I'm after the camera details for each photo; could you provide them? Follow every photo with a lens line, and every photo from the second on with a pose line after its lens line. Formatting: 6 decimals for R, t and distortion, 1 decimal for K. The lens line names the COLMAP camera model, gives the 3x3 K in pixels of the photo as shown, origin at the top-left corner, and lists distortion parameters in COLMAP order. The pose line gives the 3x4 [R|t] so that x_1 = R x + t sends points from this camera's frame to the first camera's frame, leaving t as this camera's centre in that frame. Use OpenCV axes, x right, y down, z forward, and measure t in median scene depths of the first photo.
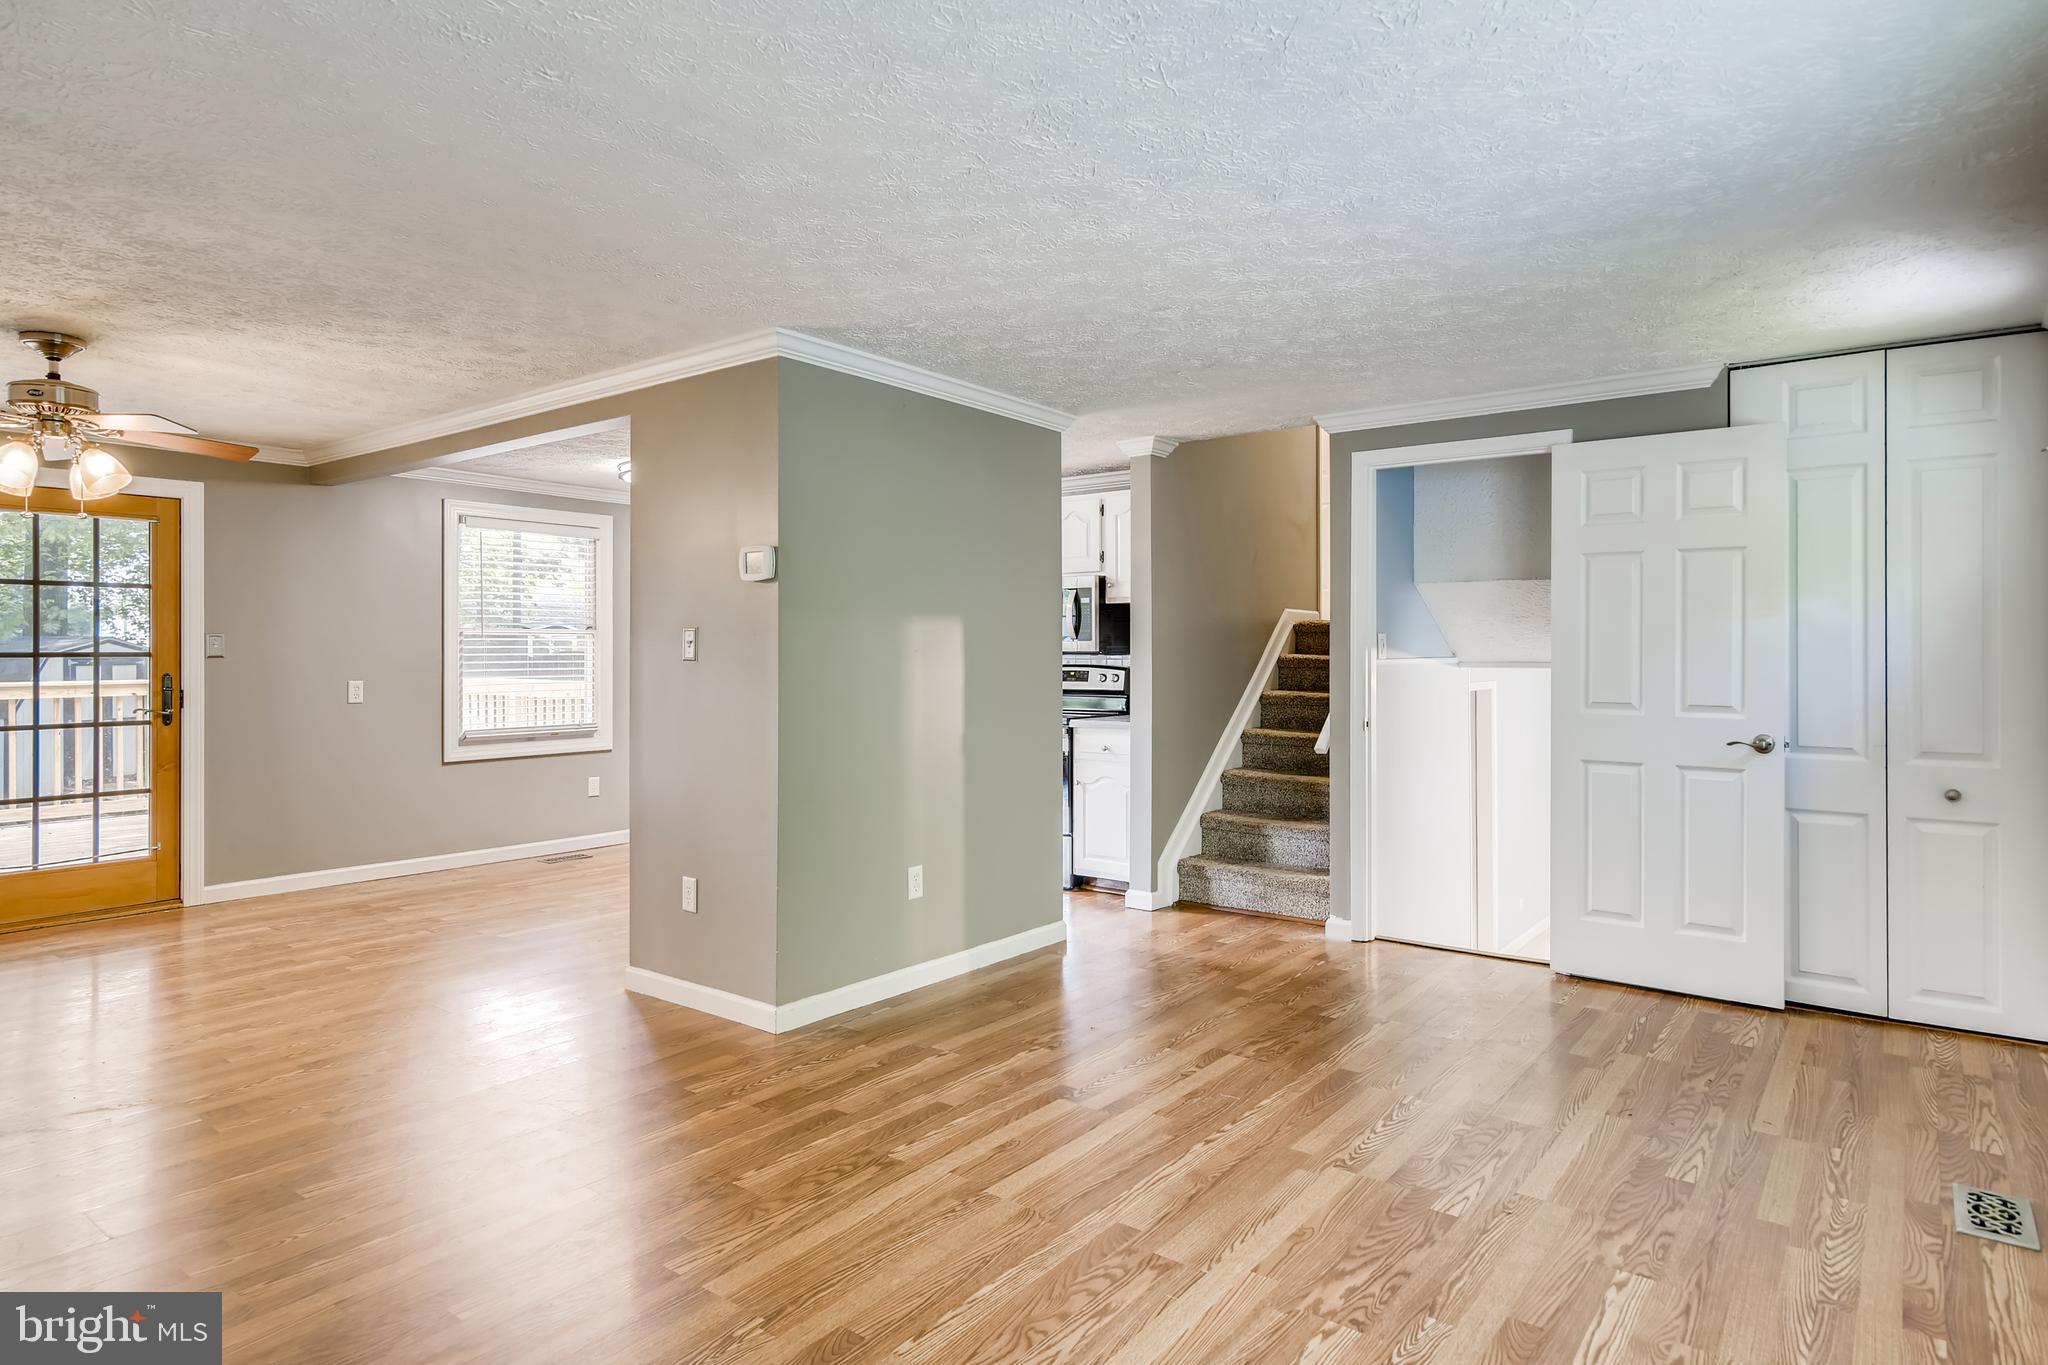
lens RADIAL K [[1159.0, 0, 1011.4], [0, 1159.0, 648.0], [0, 0, 1]] dist [0.003506, 0.000628]
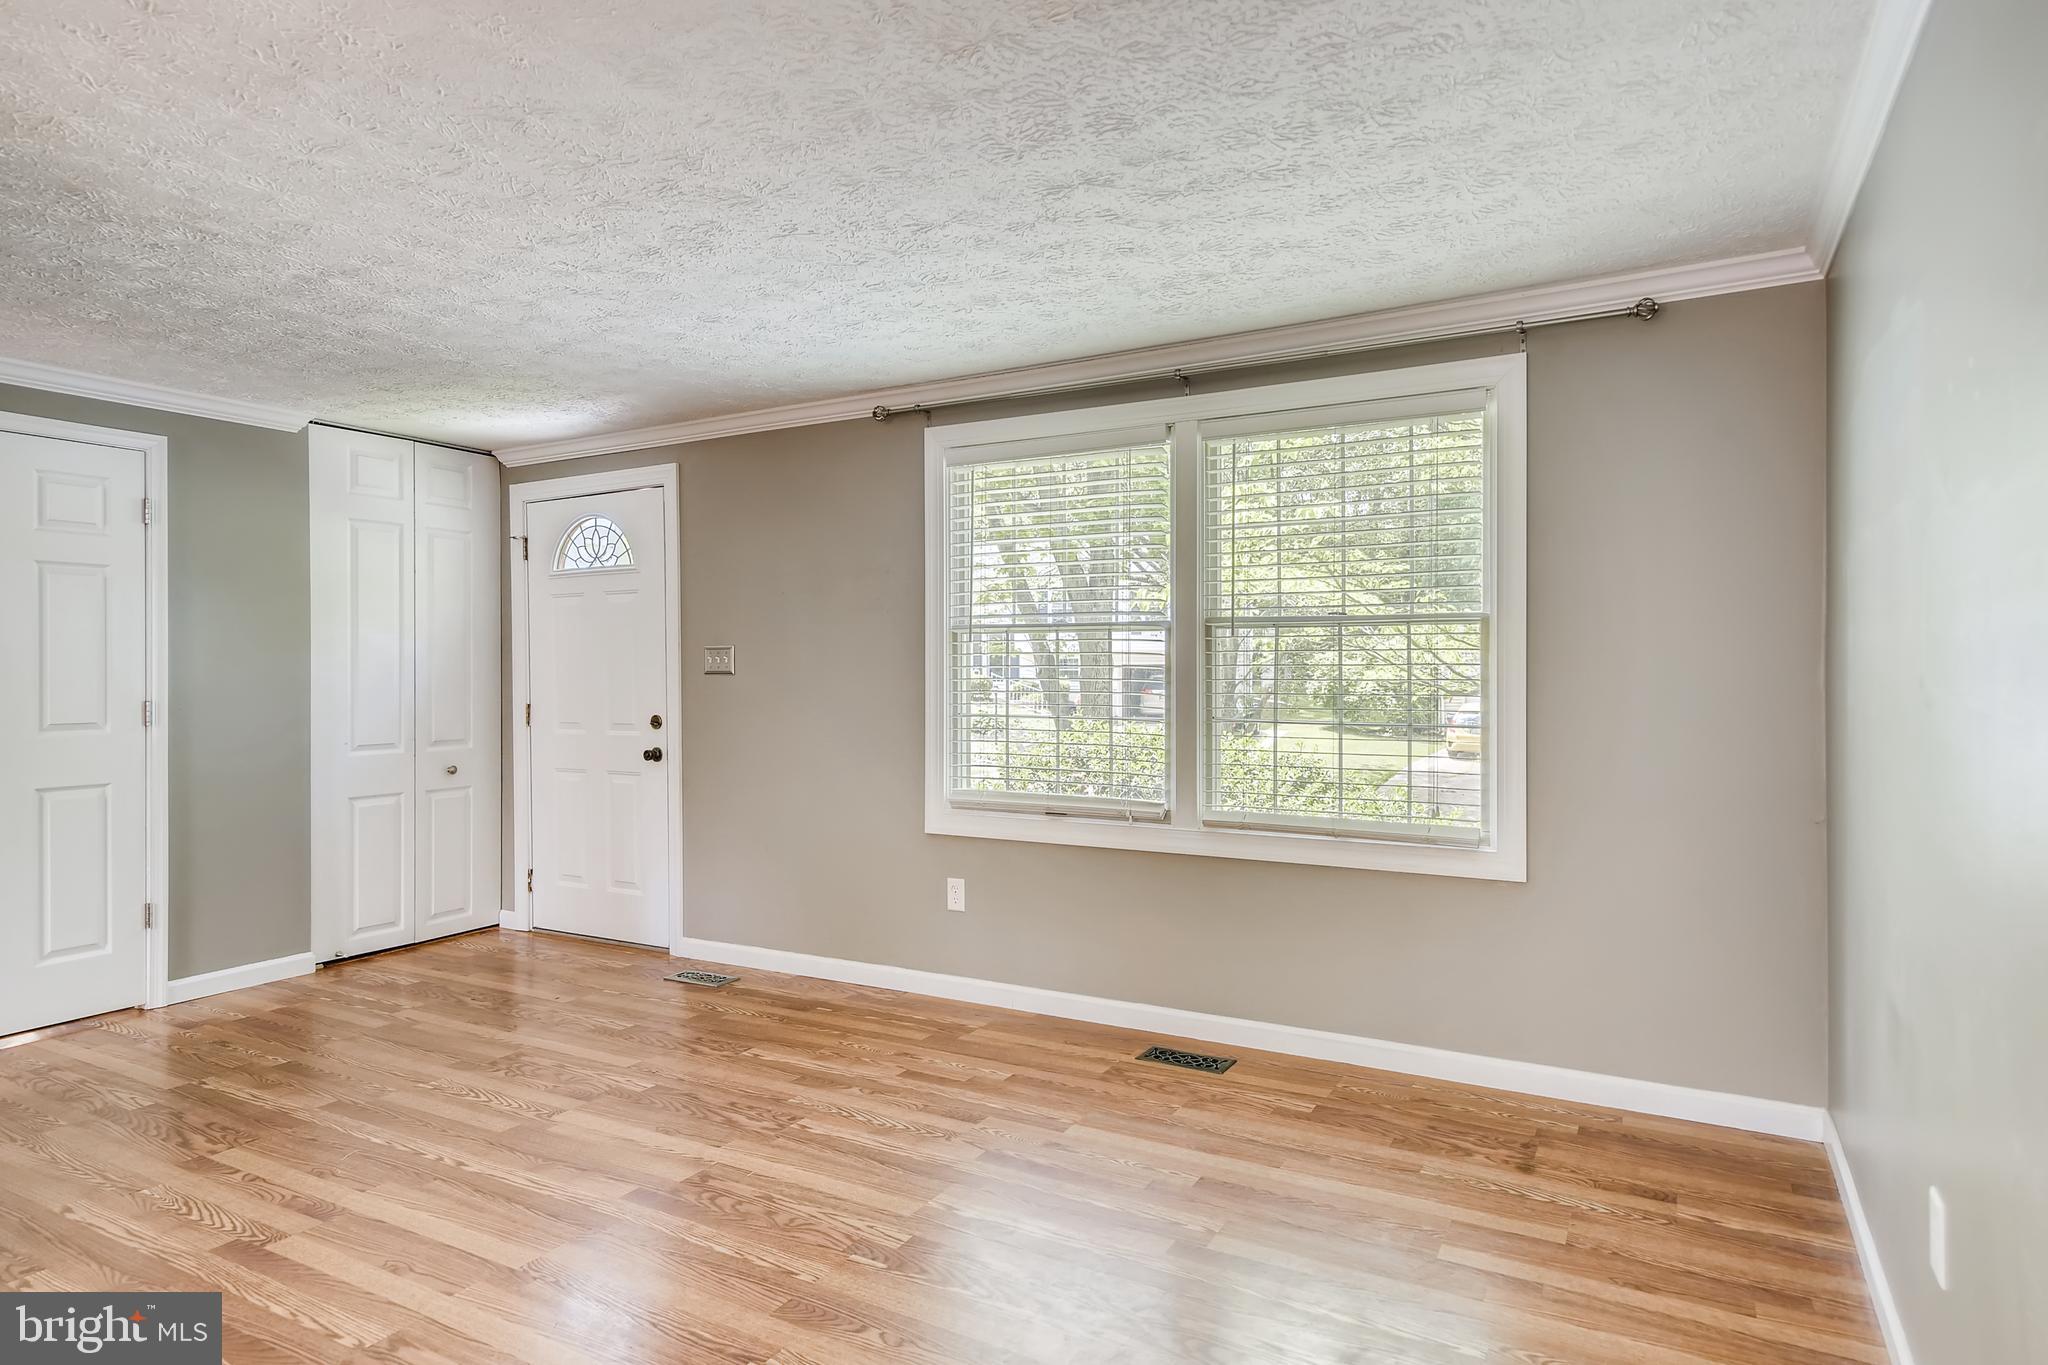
lens RADIAL K [[1159.0, 0, 1011.4], [0, 1159.0, 648.0], [0, 0, 1]] dist [0.003506, 0.000628]
pose [[-0.148039, 0.016093, 0.988851, -1.139304], [0.000206, 0.999868, -0.016241, 0.001648], [-0.988982, -0.002200, -0.148022, 0.878501]]
